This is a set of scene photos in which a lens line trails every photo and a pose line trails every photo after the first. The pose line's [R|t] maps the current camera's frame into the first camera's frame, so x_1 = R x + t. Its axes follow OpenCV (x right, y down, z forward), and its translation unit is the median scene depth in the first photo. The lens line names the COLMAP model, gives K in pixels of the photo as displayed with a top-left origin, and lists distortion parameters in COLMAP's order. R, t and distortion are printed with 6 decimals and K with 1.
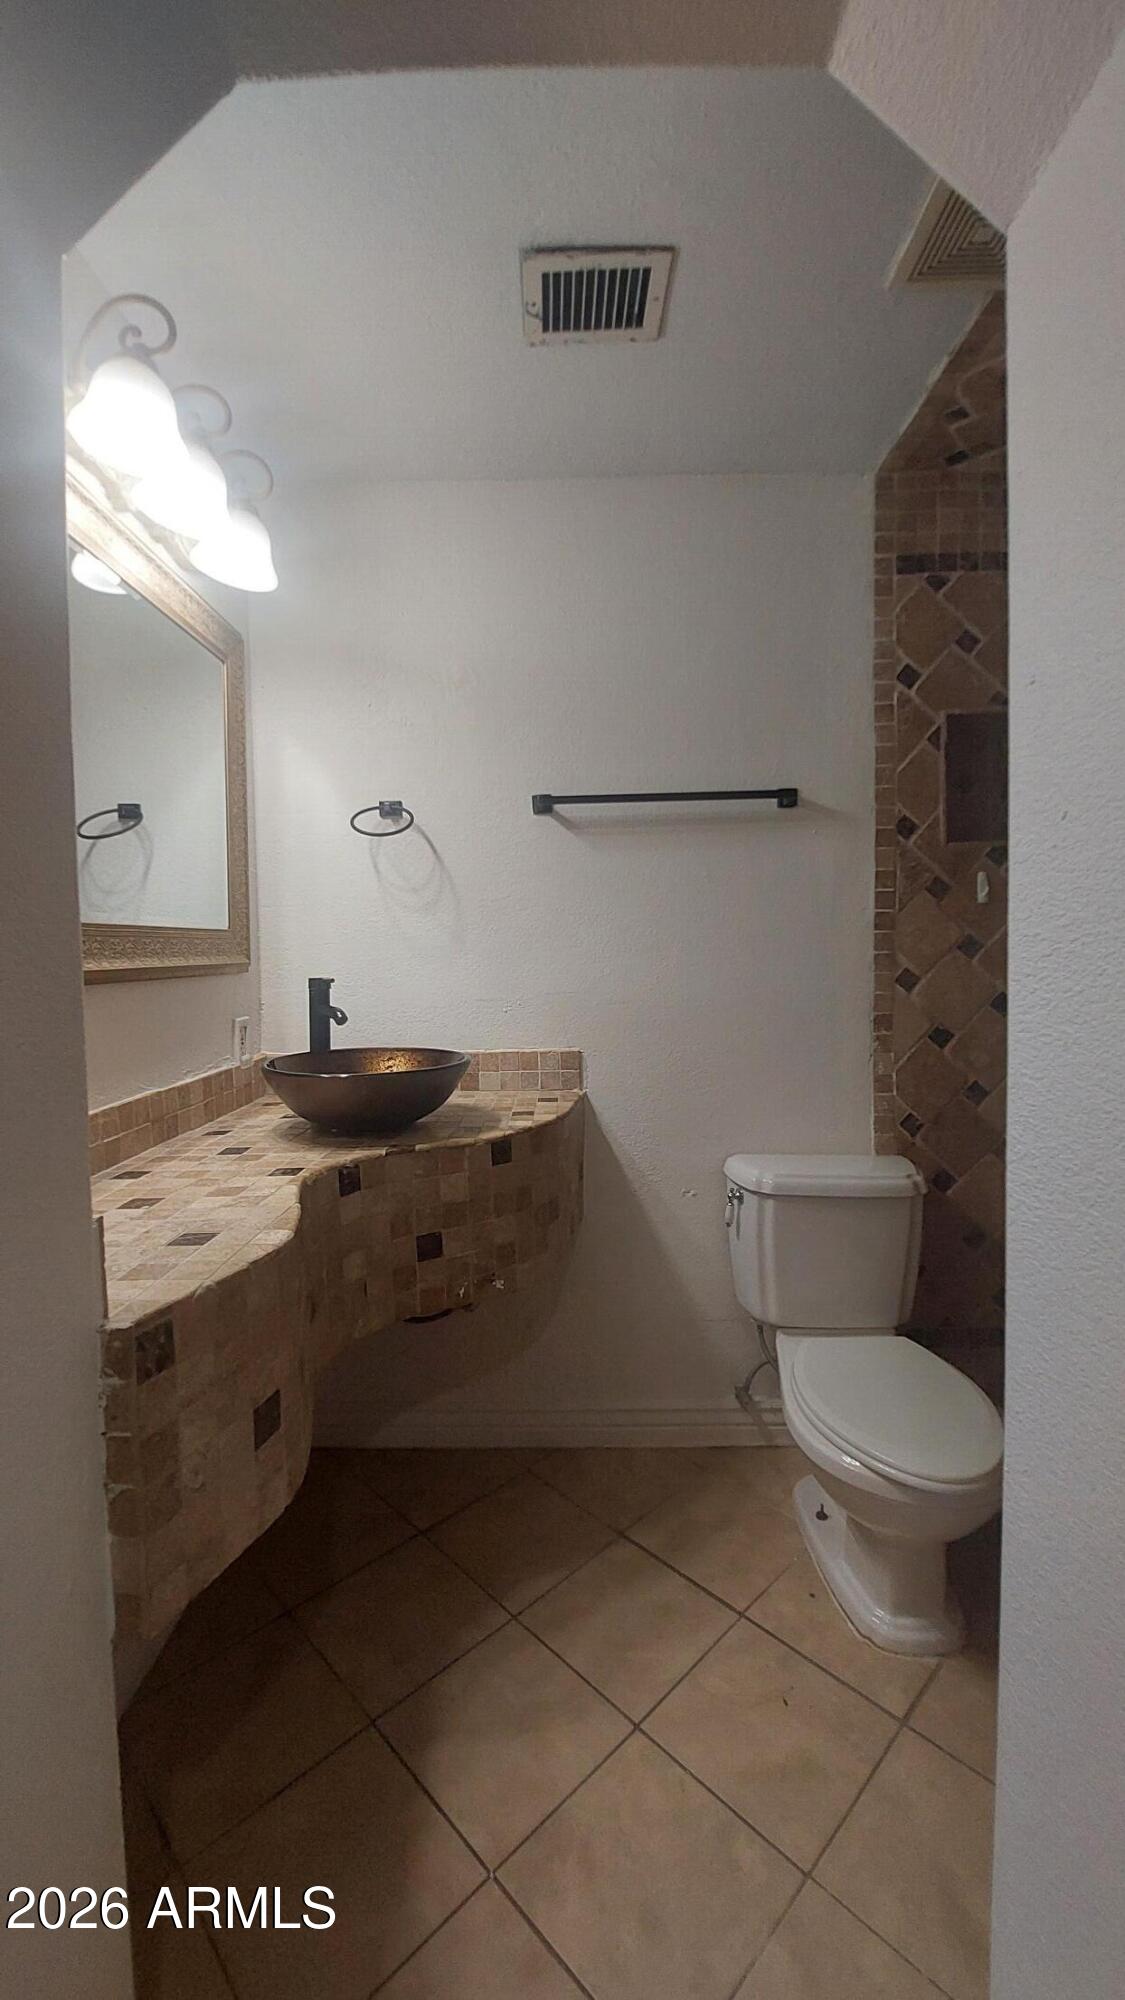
lens RADIAL K [[804.9, 0, 551.6], [0, 804.9, 998.2], [0, 0, 1]] dist [-0.006692, 0.000334]
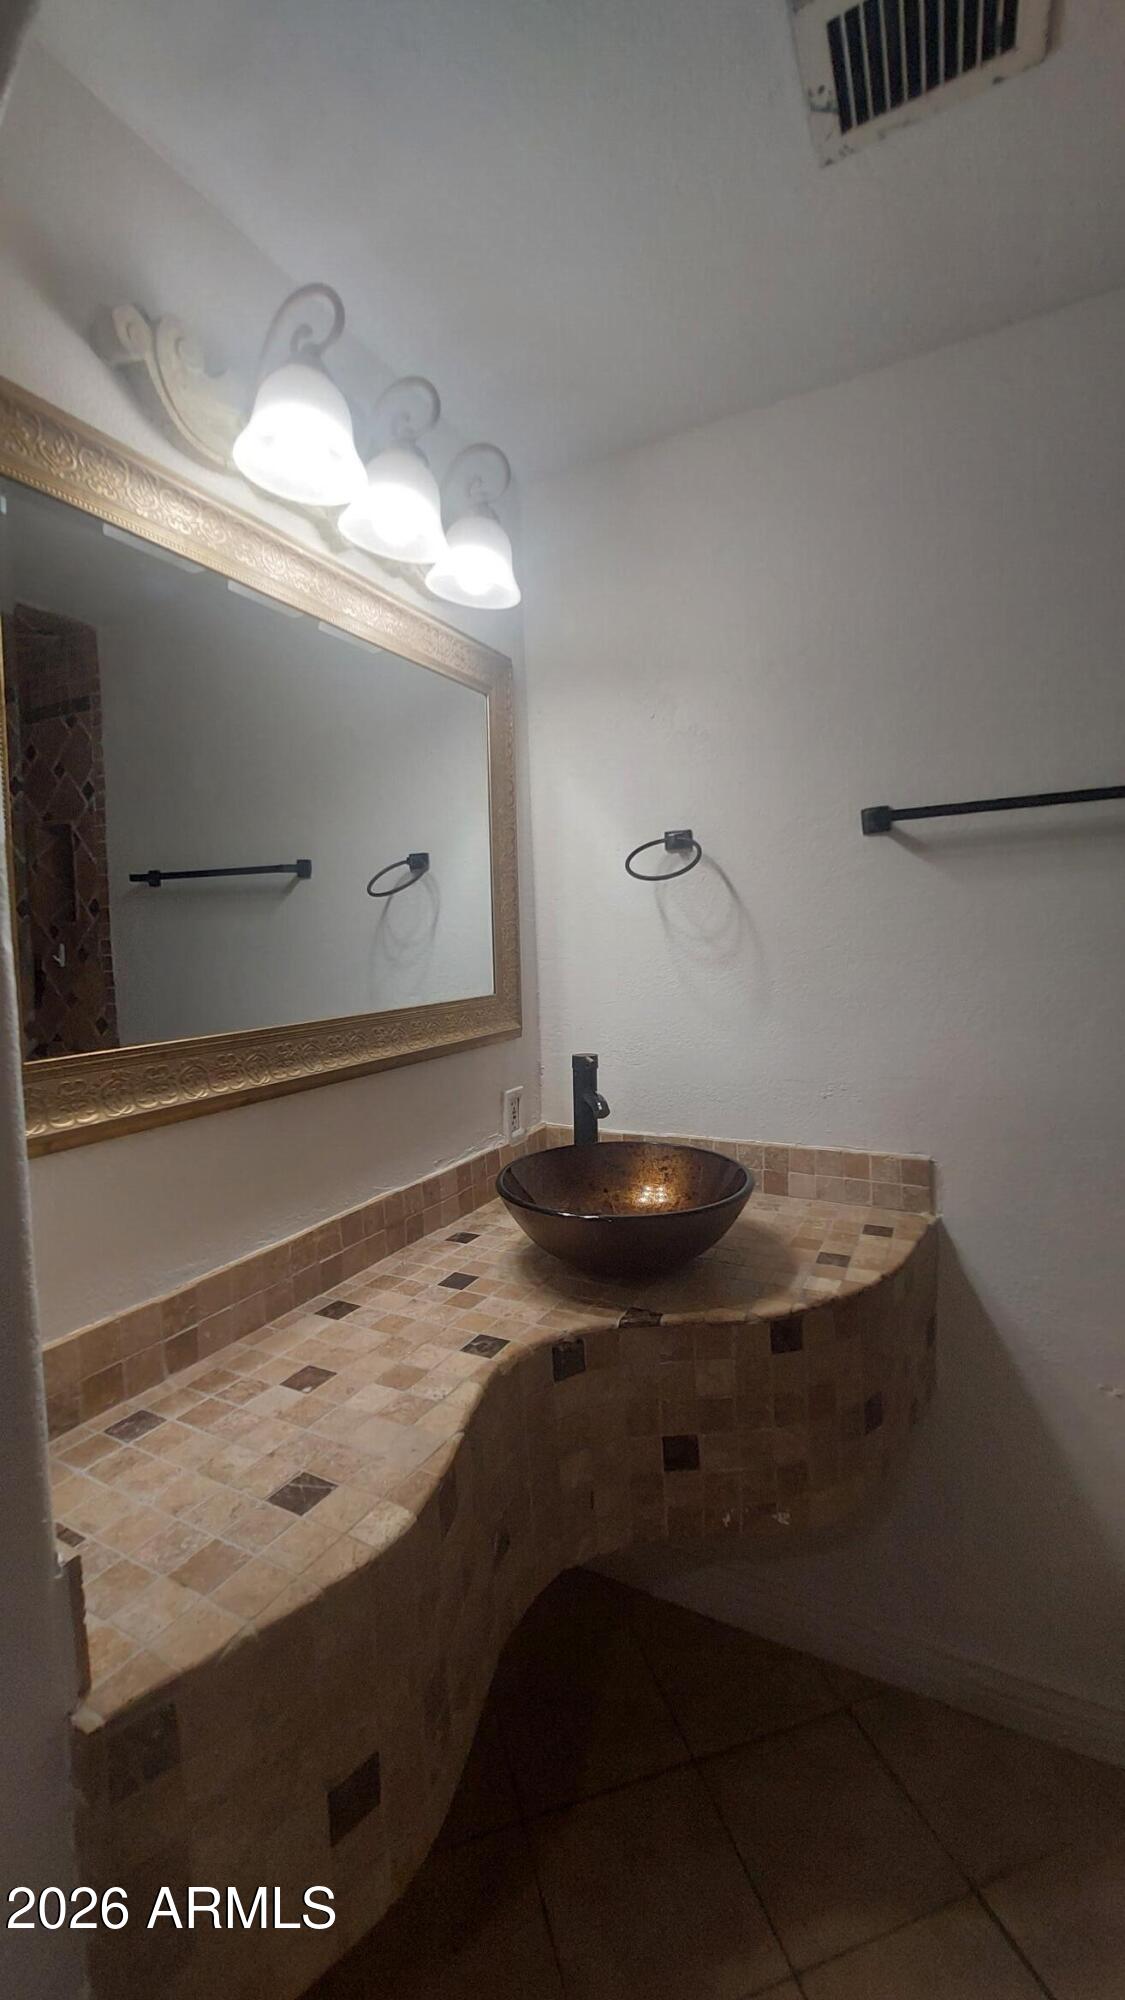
lens RADIAL K [[804.9, 0, 563.0], [0, 804.9, 985.8], [0, 0, 1]] dist [-0.006692, 0.000334]
pose [[0.898128, 0.008269, -0.439656, 0.069441], [-0.004560, 0.999945, 0.009492, -0.122473], [0.439710, -0.006520, 0.898116, 0.275296]]
